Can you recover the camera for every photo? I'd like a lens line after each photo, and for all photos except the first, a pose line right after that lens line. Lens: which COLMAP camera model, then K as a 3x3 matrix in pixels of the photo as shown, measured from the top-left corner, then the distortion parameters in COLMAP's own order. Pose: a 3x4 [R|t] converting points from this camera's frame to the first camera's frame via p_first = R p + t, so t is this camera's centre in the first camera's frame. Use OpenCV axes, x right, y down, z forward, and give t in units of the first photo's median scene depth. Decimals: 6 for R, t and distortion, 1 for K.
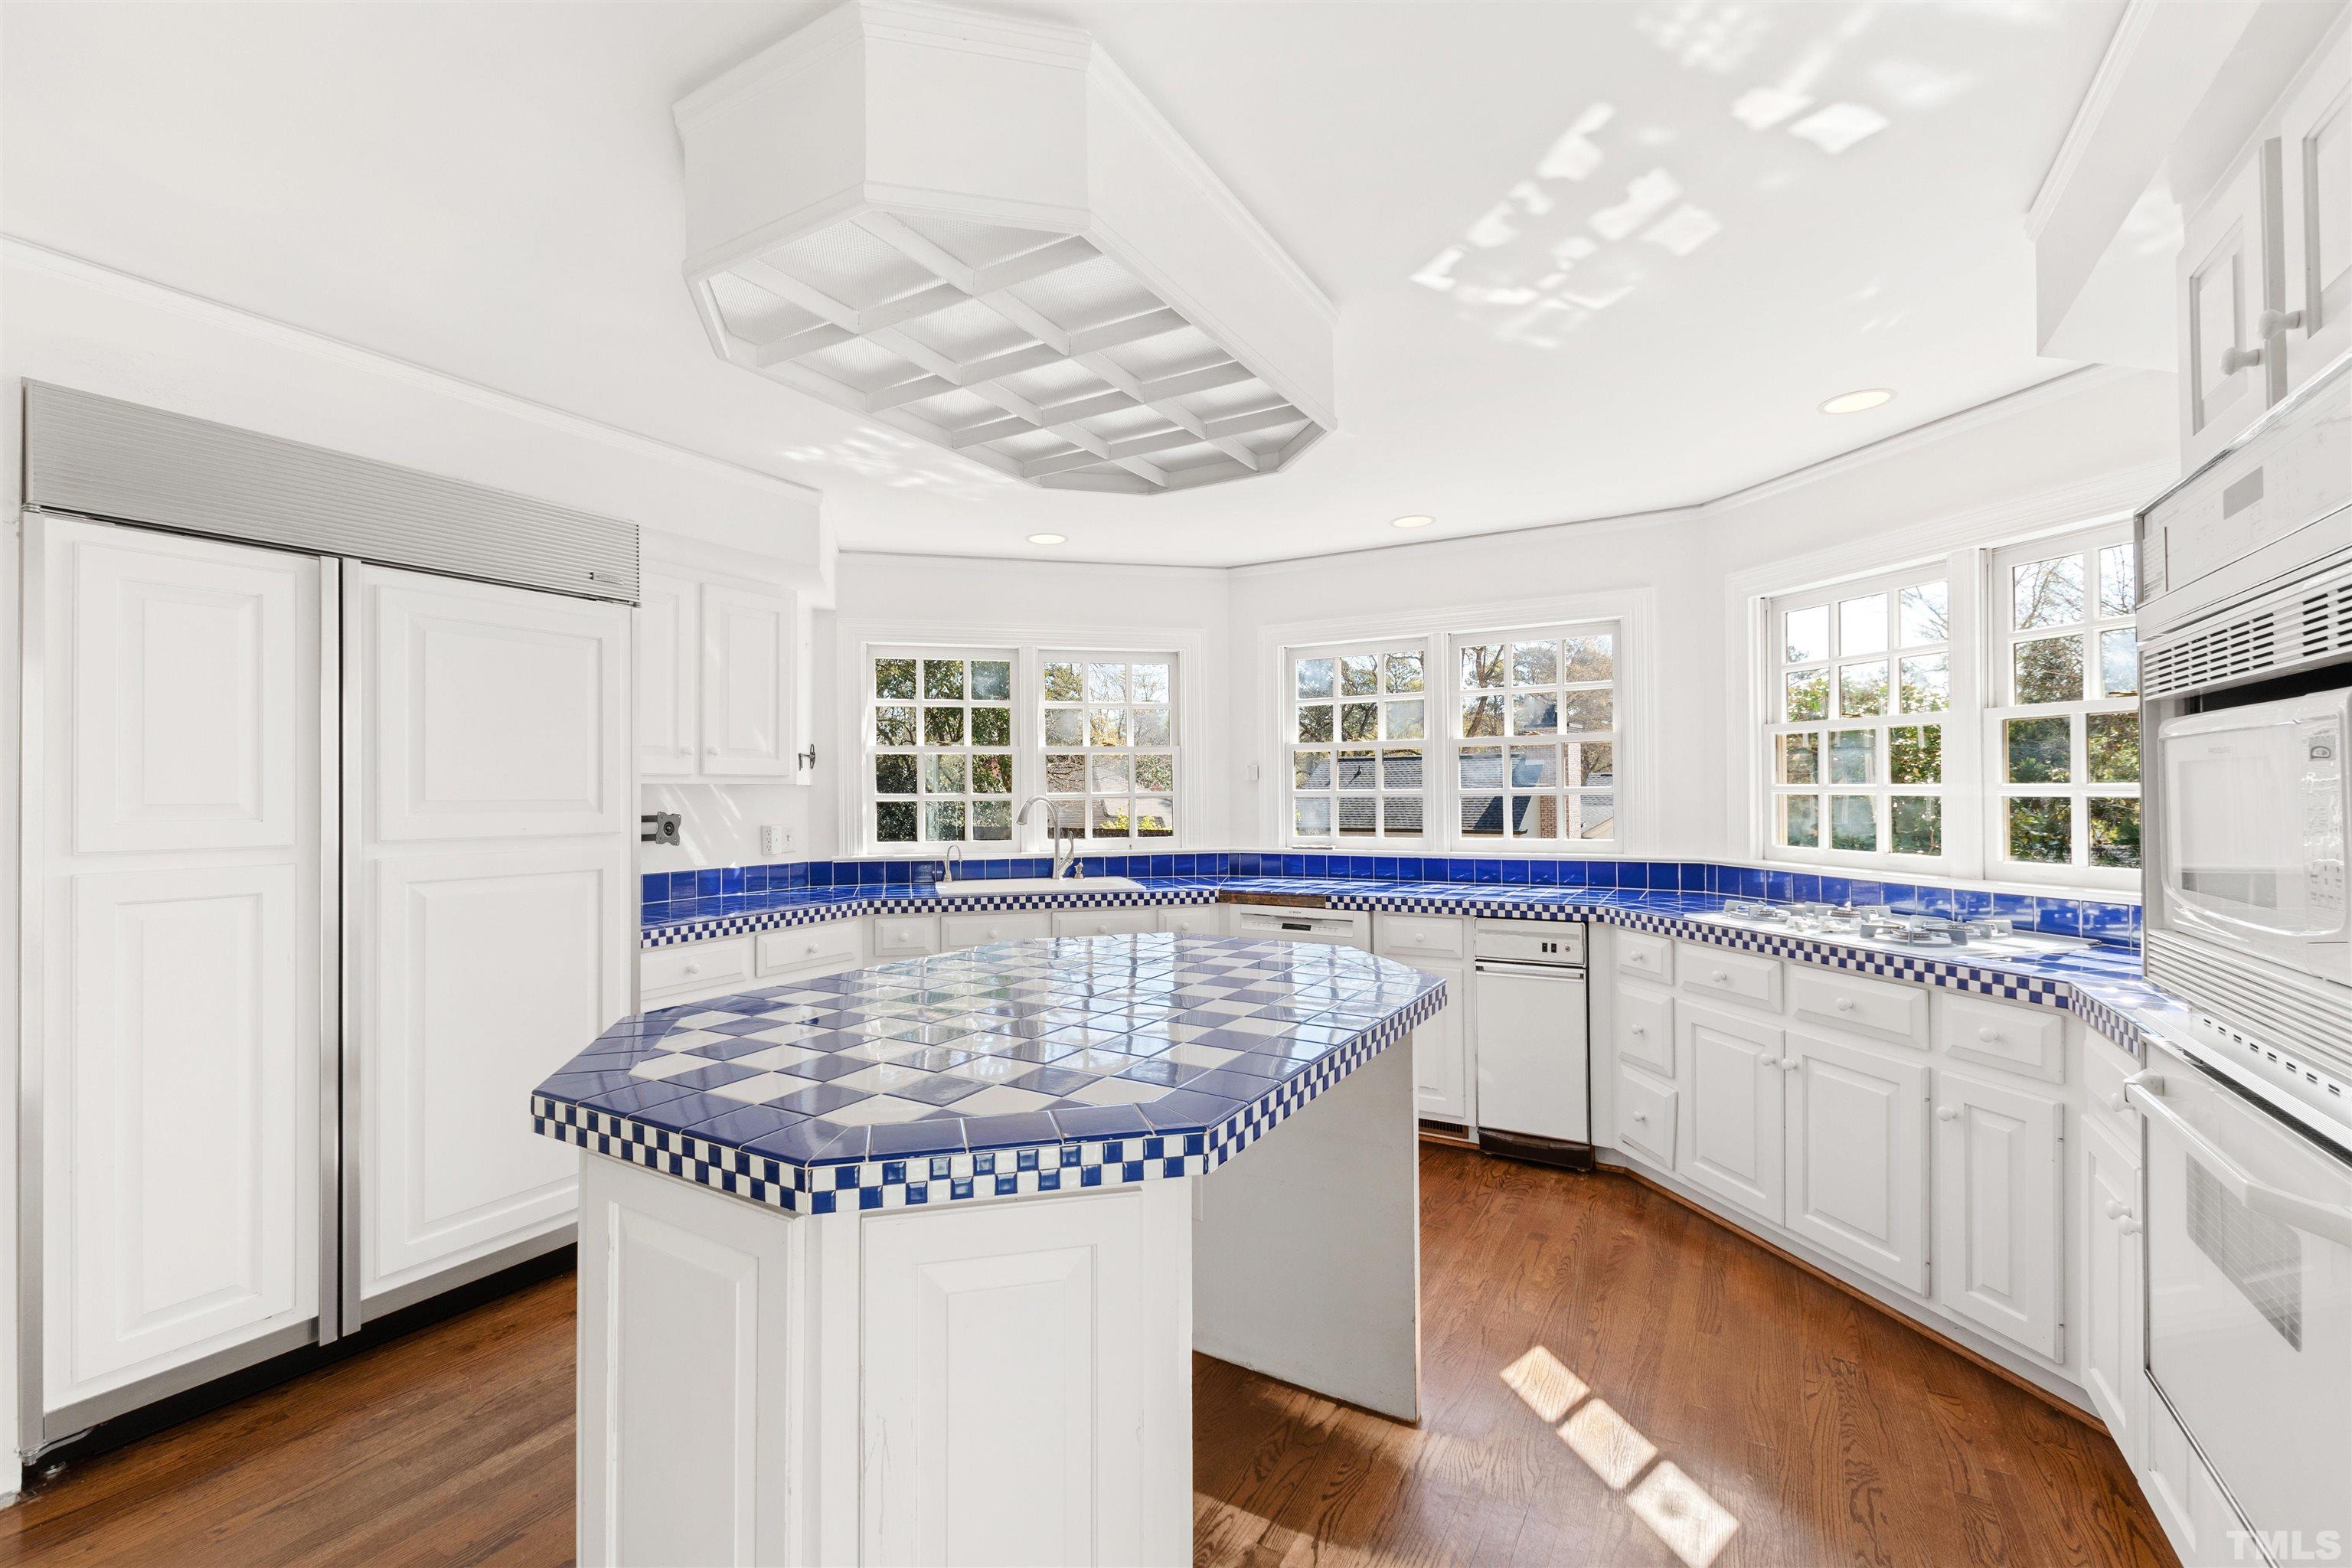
lens RADIAL K [[1035.8, 0, 1158.1], [0, 1035.8, 779.4], [0, 0, 1]] dist [-0.025339, -0.000357]
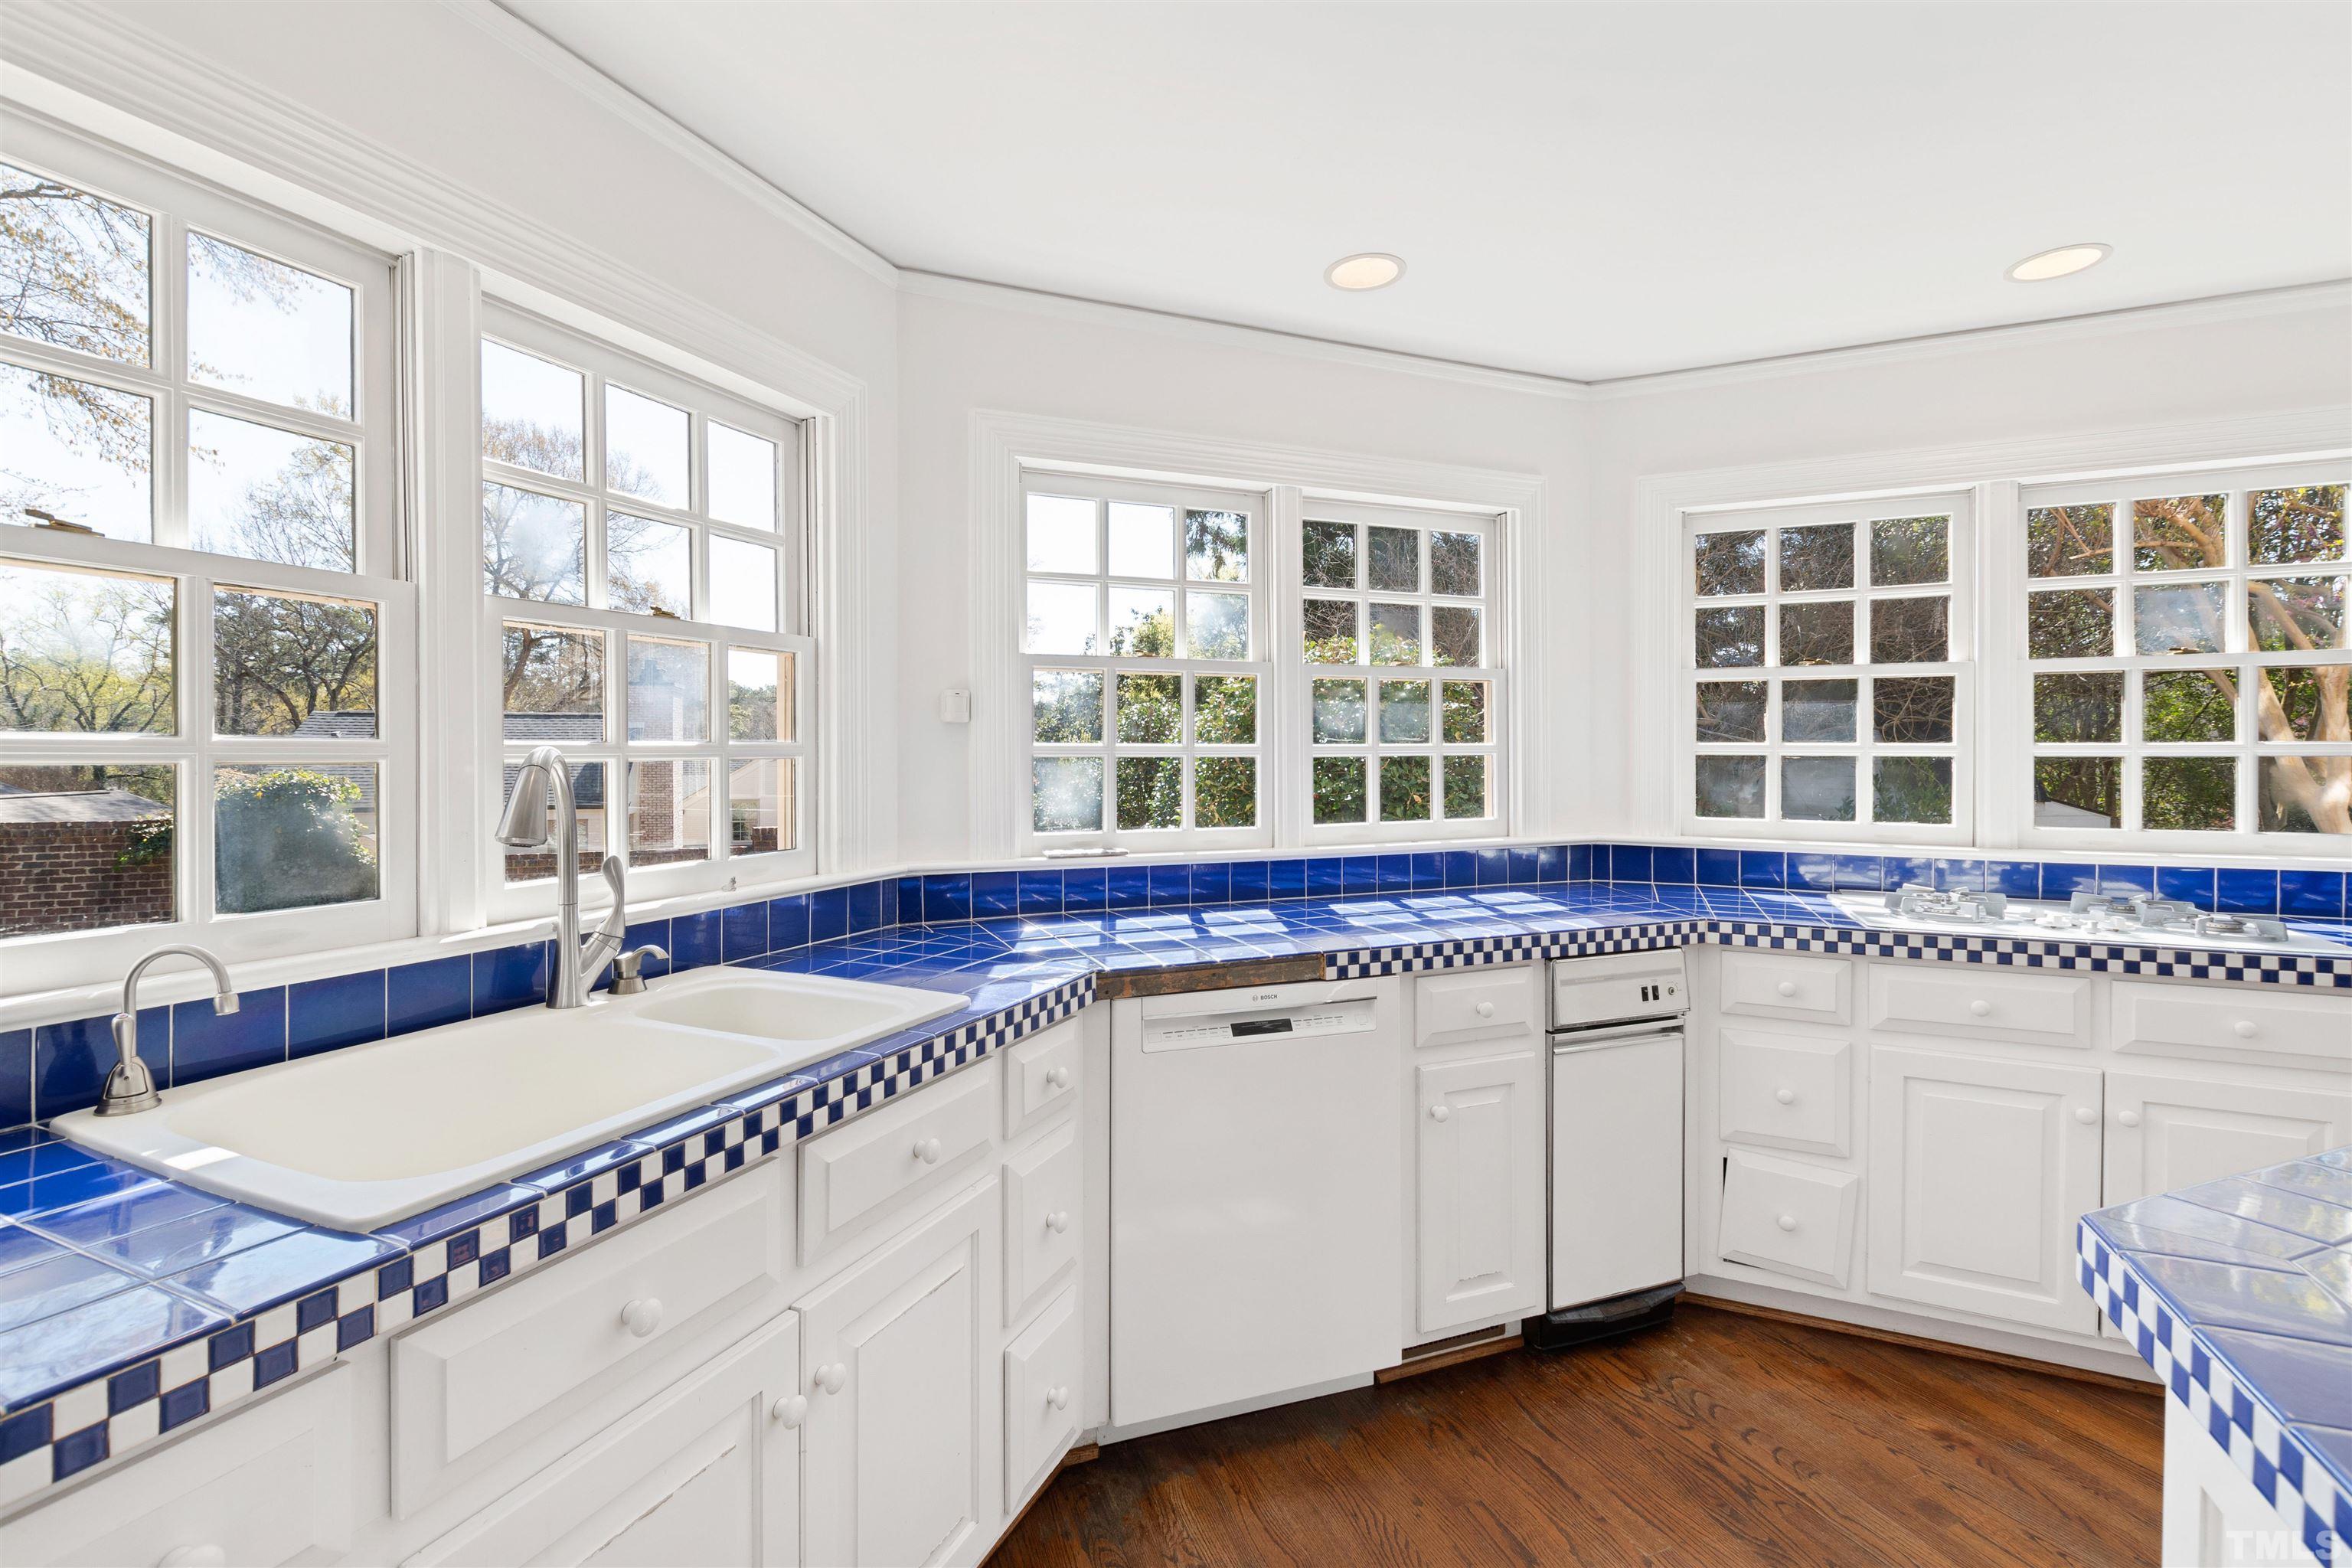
lens RADIAL K [[1035.8, 0, 1158.1], [0, 1035.8, 779.4], [0, 0, 1]] dist [-0.025339, -0.000357]
pose [[0.624865, -0.006037, 0.780709, -0.264694], [-0.009500, 0.999837, 0.015336, 0.024811], [-0.780675, -0.016999, 0.624706, 0.770743]]
